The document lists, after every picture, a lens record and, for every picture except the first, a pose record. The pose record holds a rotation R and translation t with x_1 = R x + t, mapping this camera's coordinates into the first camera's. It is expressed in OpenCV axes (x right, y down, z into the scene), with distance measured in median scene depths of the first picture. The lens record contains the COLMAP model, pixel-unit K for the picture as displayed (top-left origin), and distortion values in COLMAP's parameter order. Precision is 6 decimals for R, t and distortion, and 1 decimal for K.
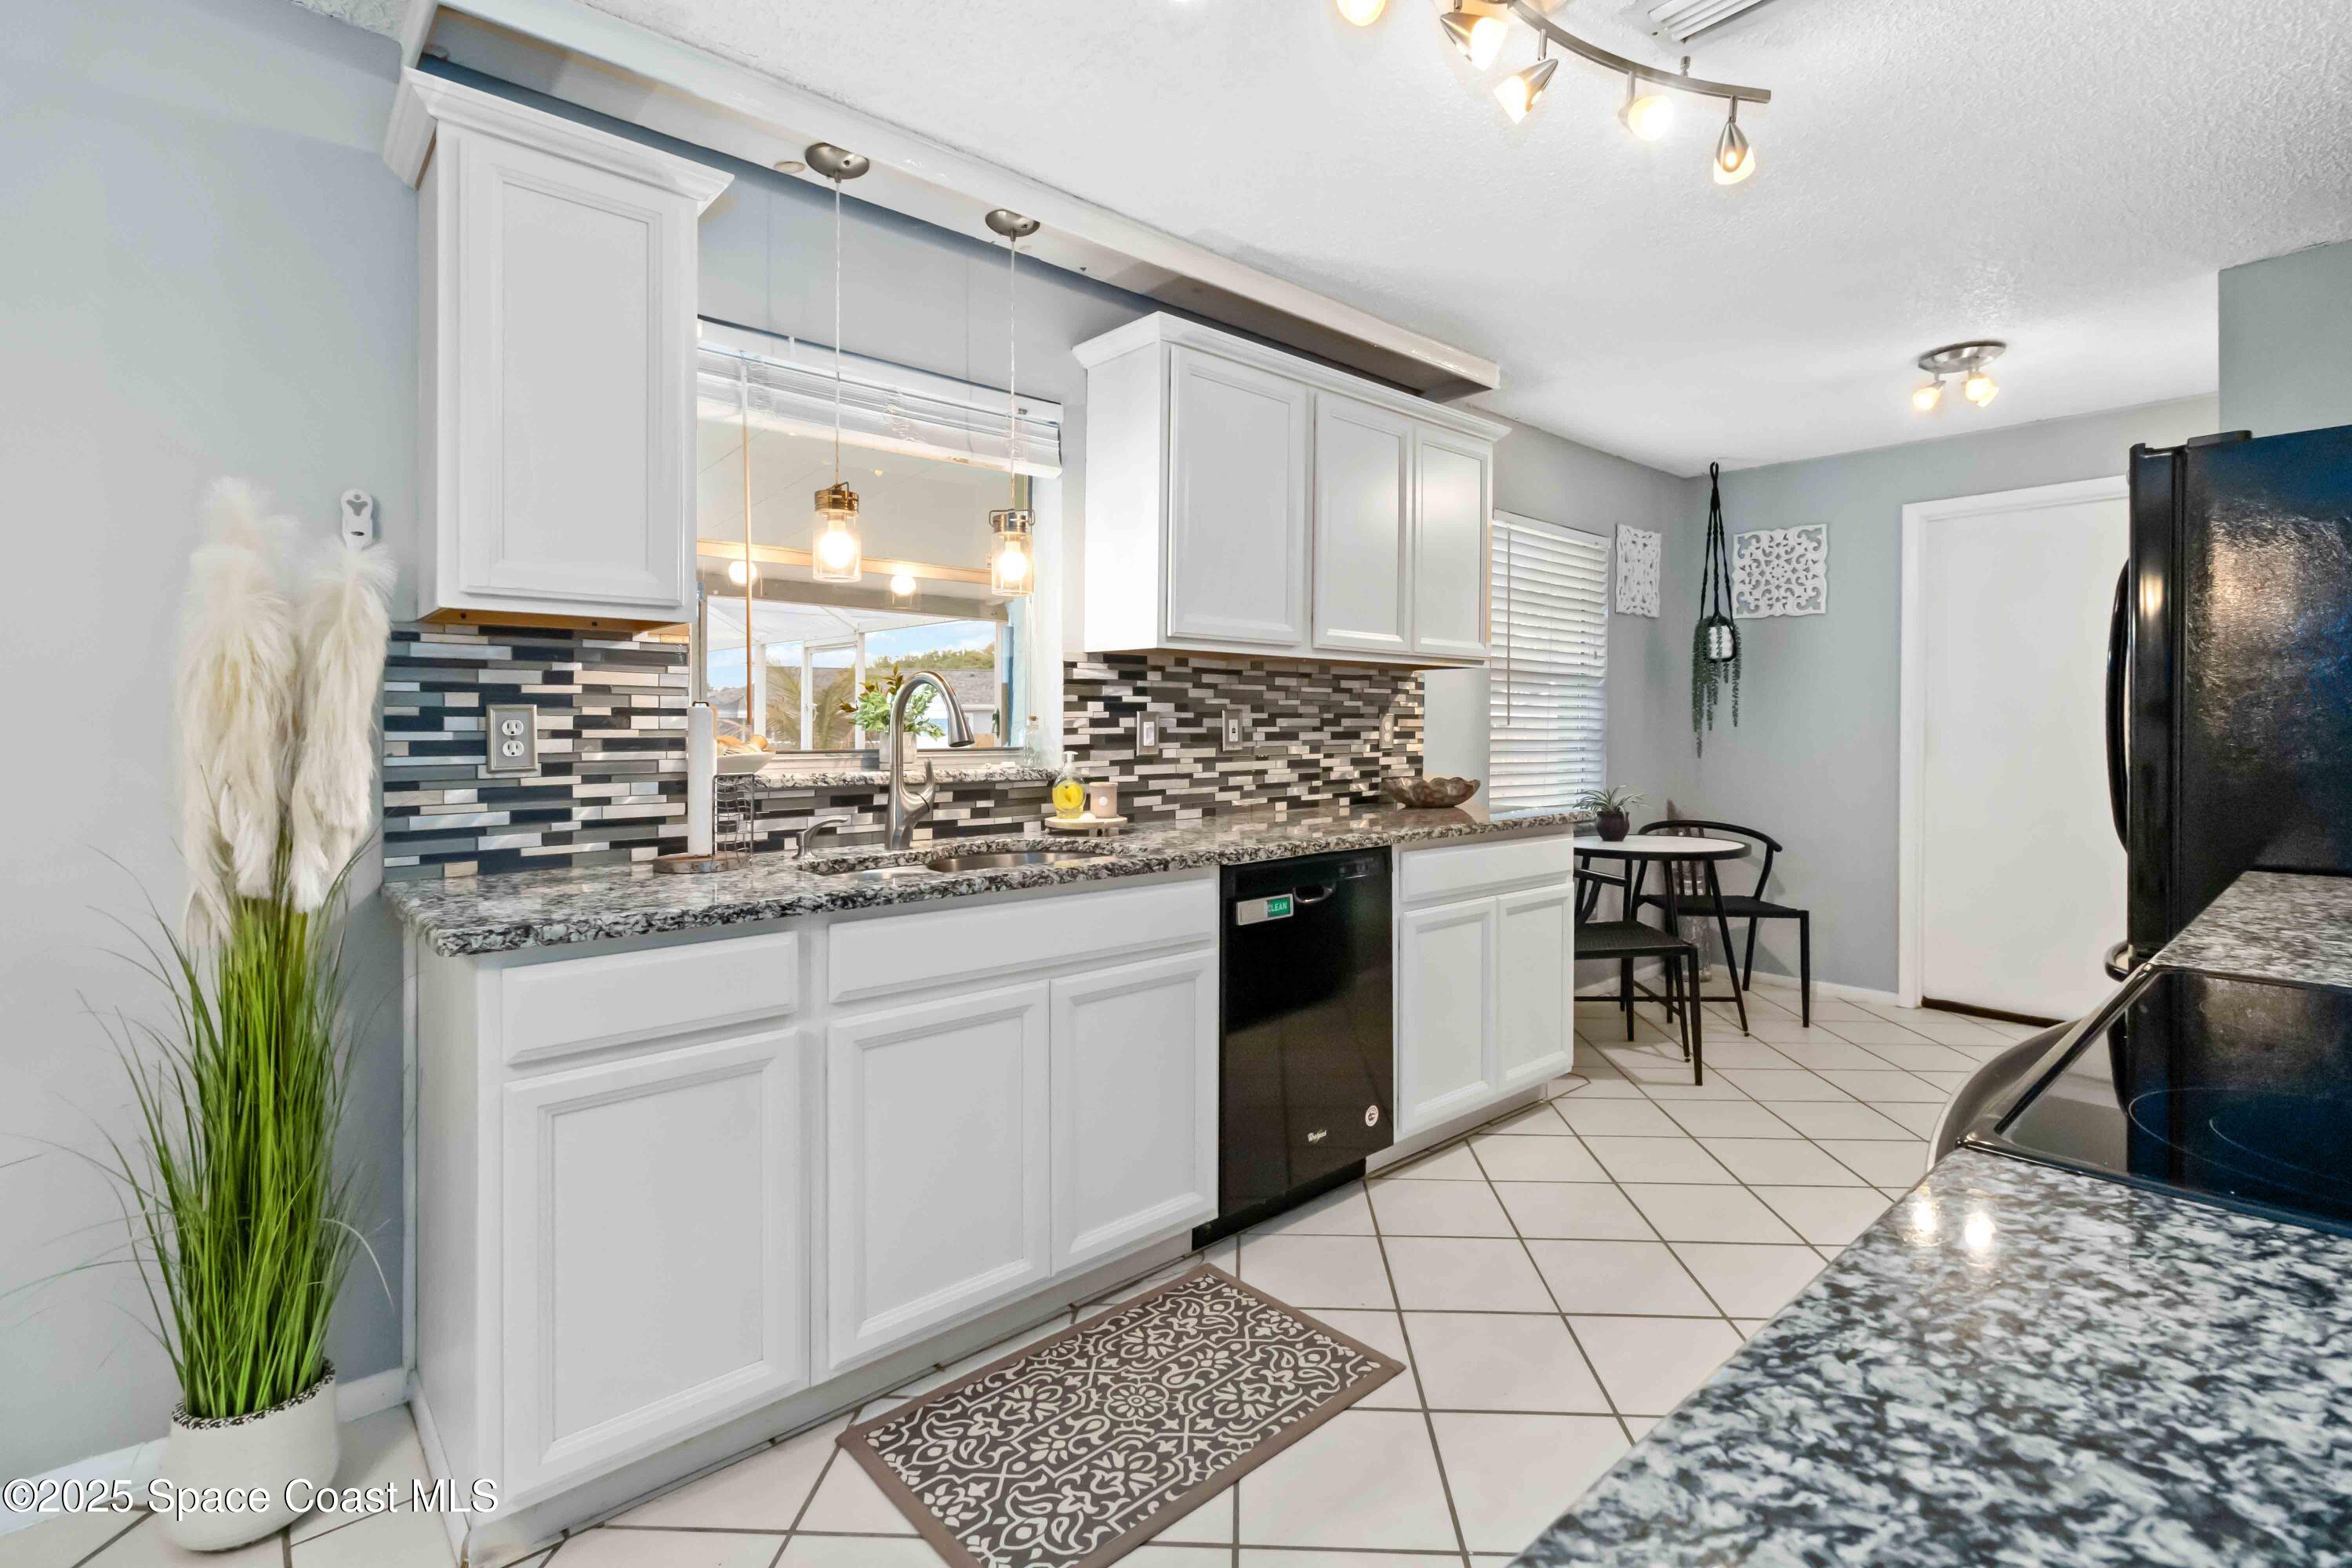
lens RADIAL K [[1096.5, 0, 1192.9], [0, 1096.5, 732.2], [0, 0, 1]] dist [0.002299, -0.000541]
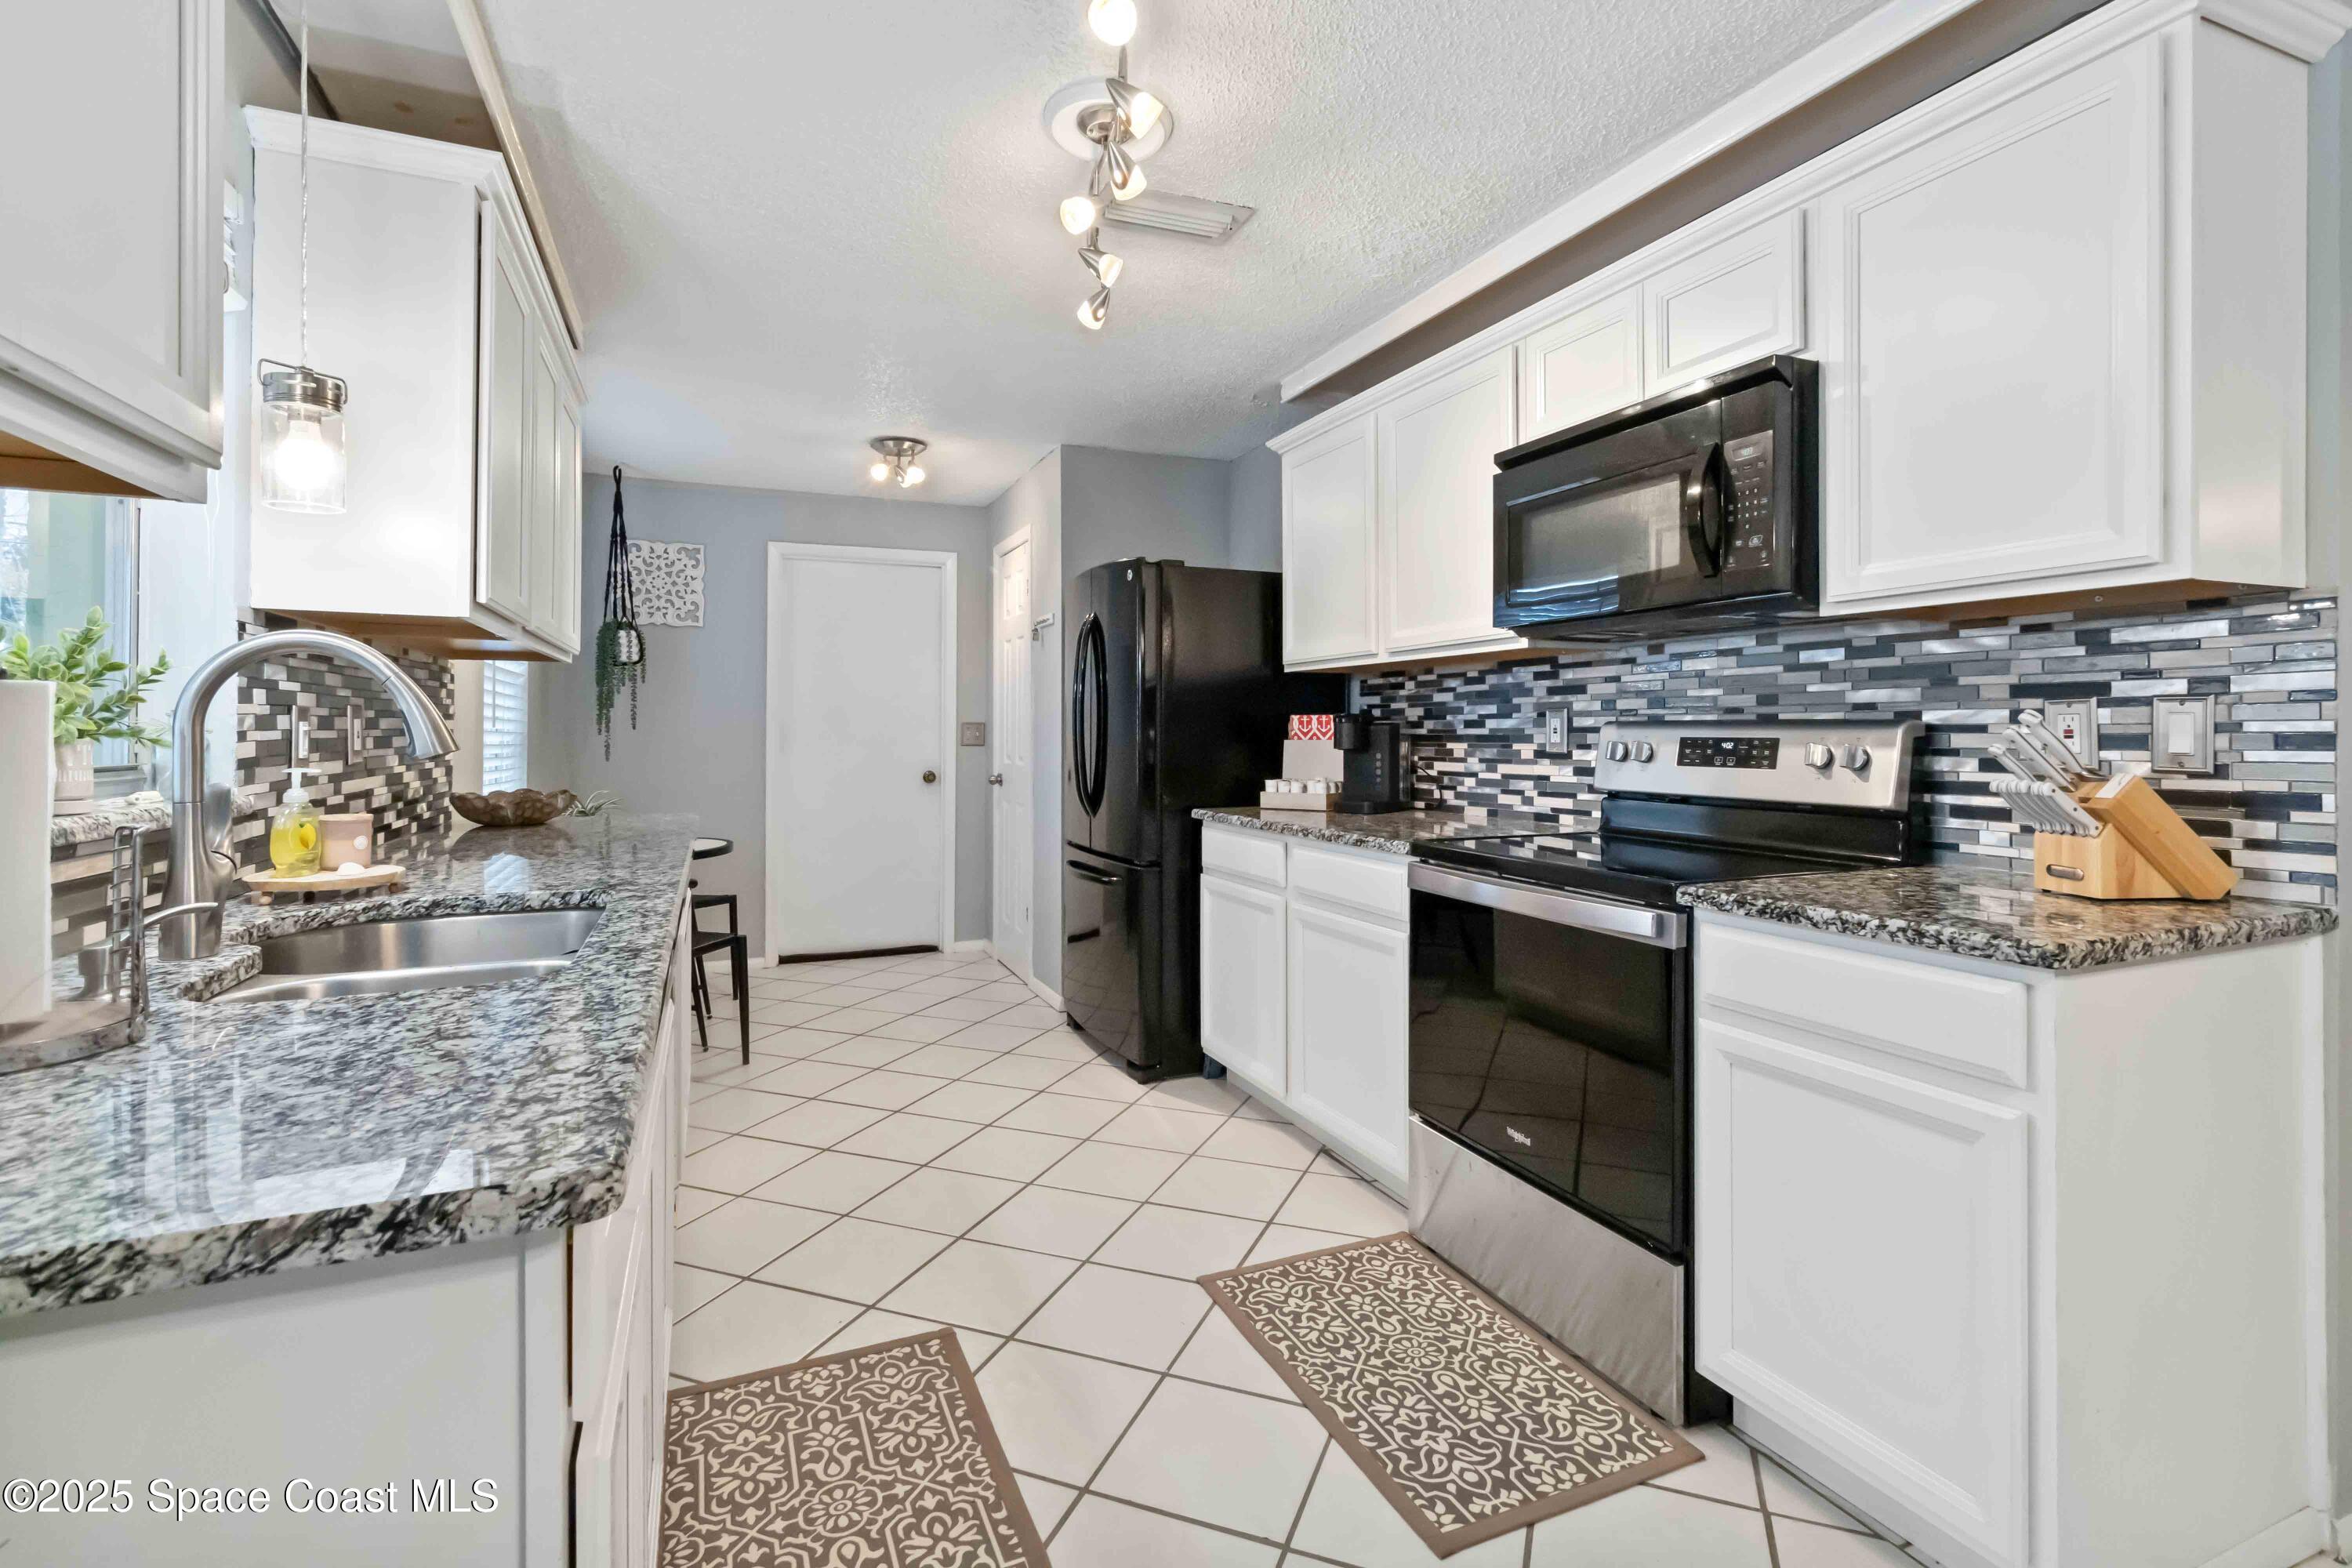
lens RADIAL K [[1096.5, 0, 1192.9], [0, 1096.5, 732.2], [0, 0, 1]] dist [0.002299, -0.000541]
pose [[0.321680, -0.003292, 0.946843, -0.432275], [0.006764, 0.999976, 0.001179, -0.000259], [-0.946824, 0.006025, 0.321695, 0.252342]]
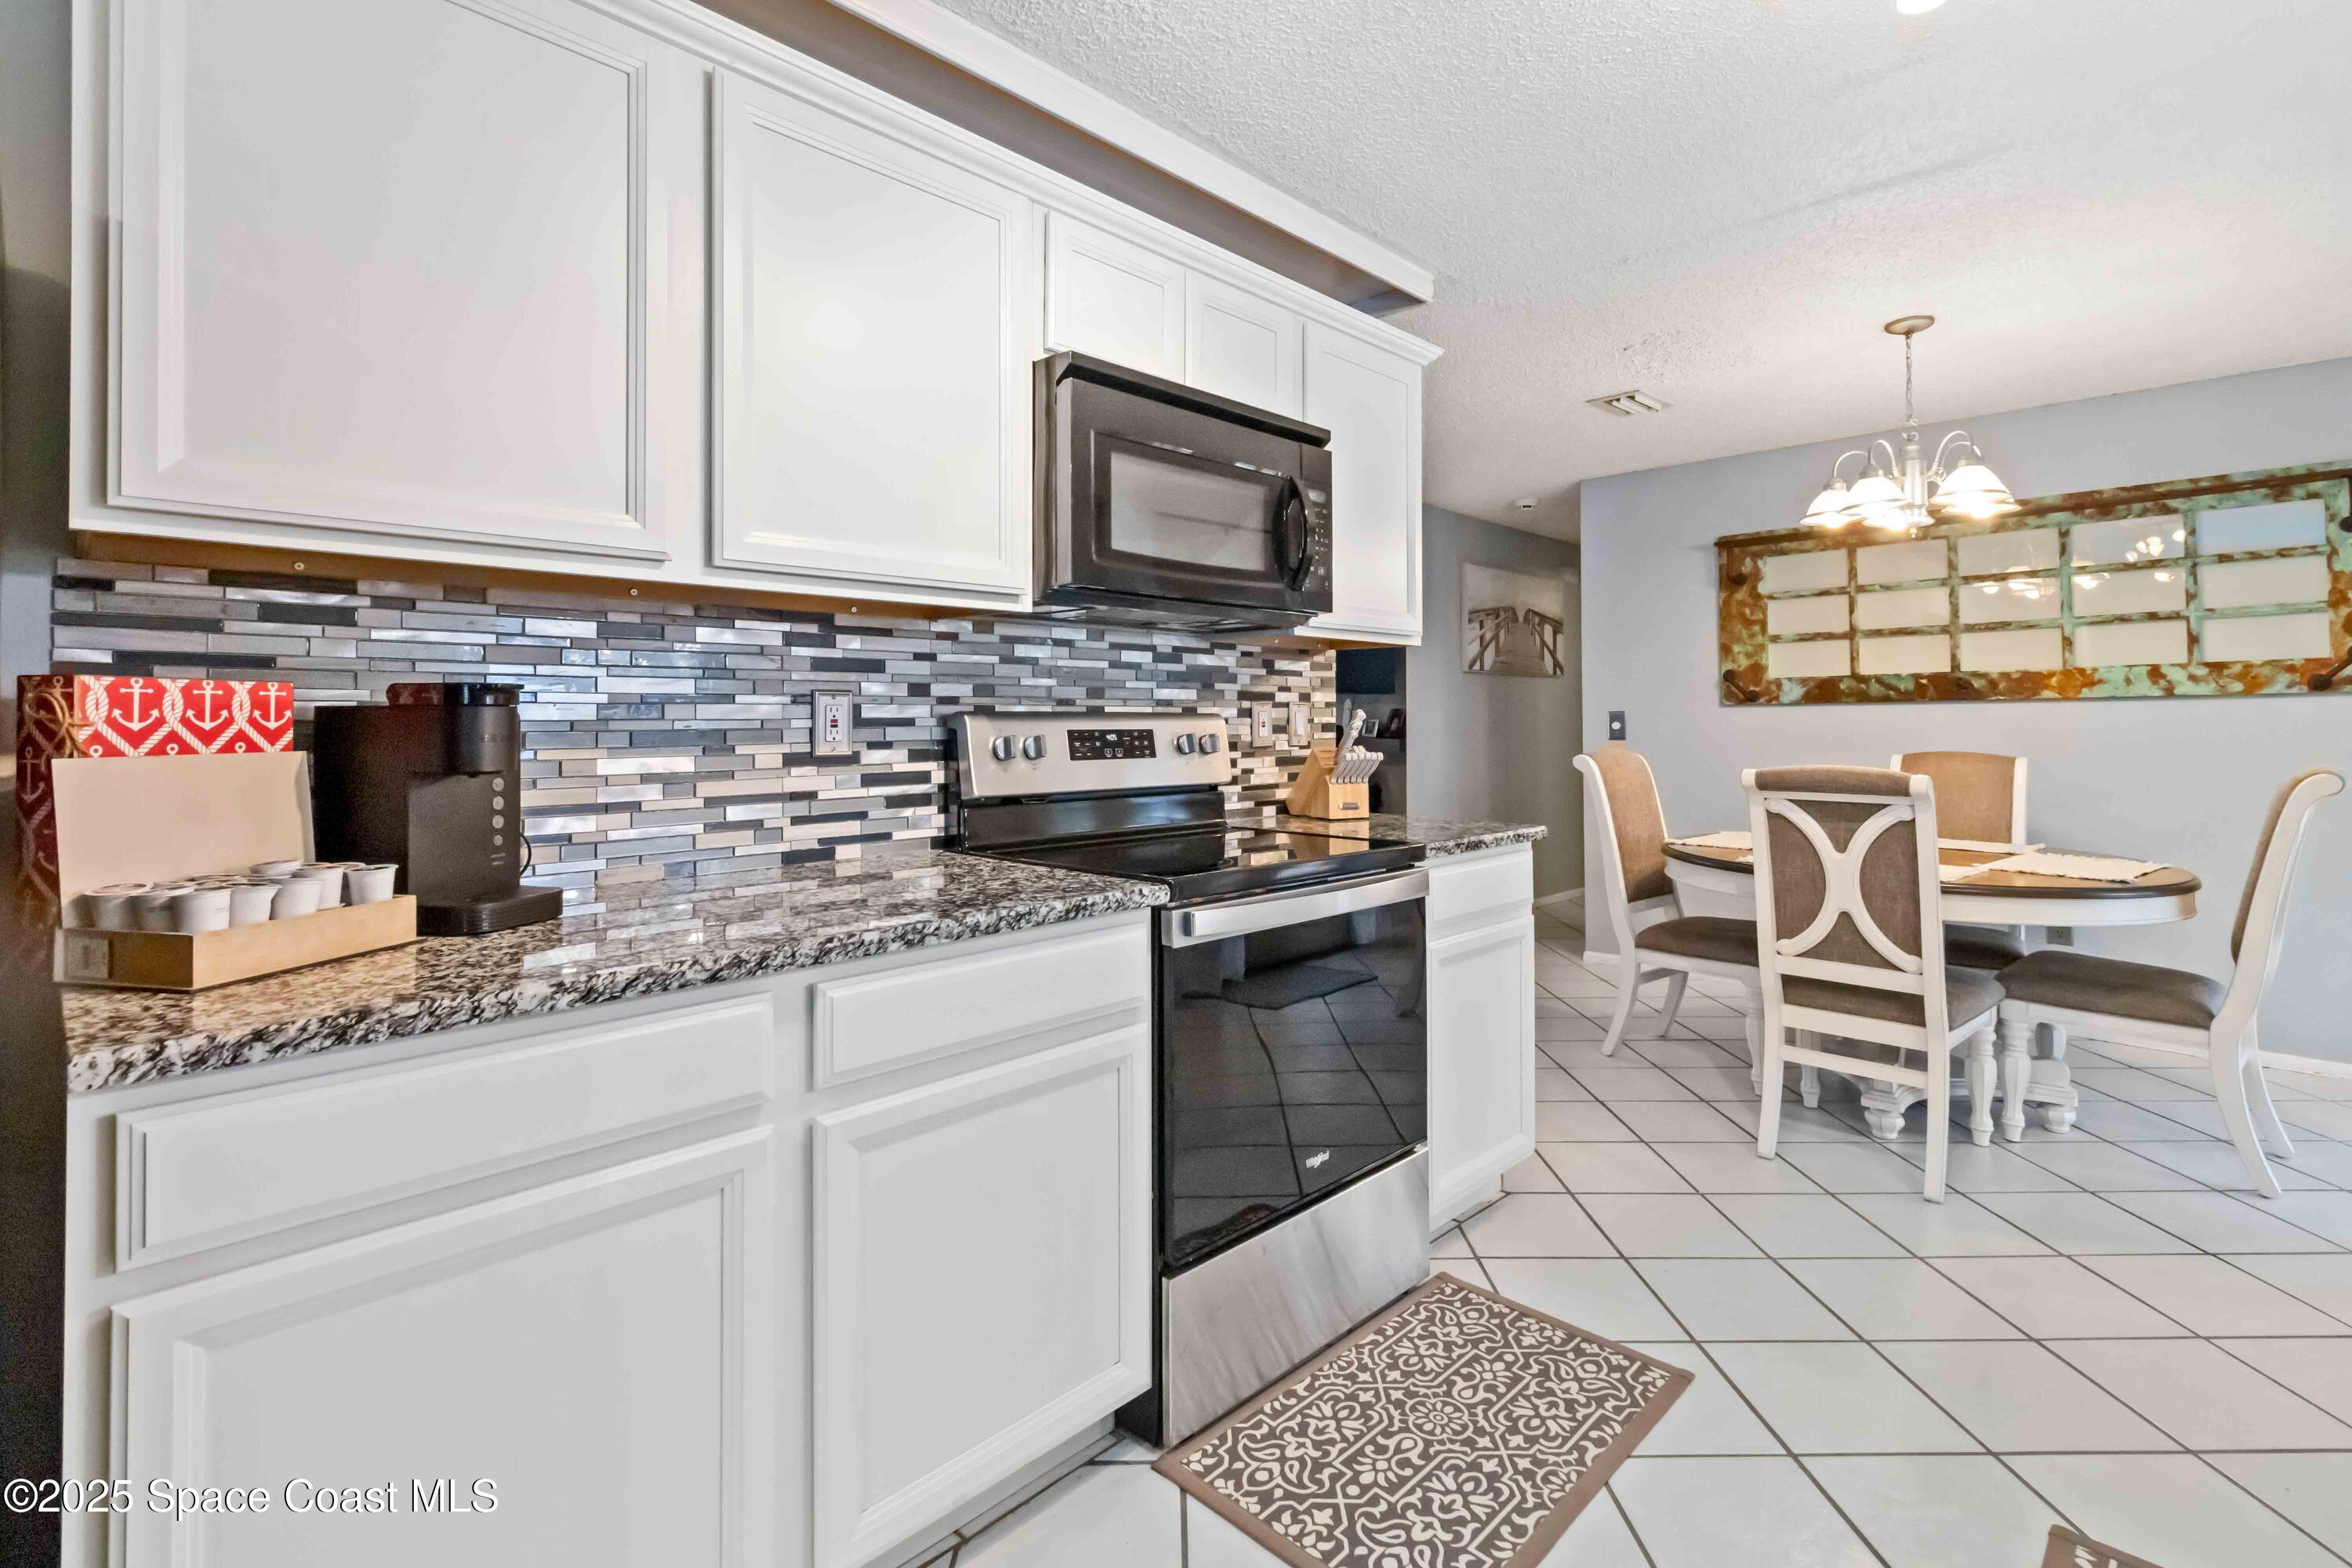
lens RADIAL K [[1102.0, 0, 1198.0], [0, 1102.0, 705.3], [0, 0, 1]] dist [0.002015, 0.000372]
pose [[-0.997570, -0.000836, -0.069662, 0.325387], [-0.000270, 0.999967, -0.008135, -0.003529], [0.069666, -0.008096, -0.997538, 0.861306]]
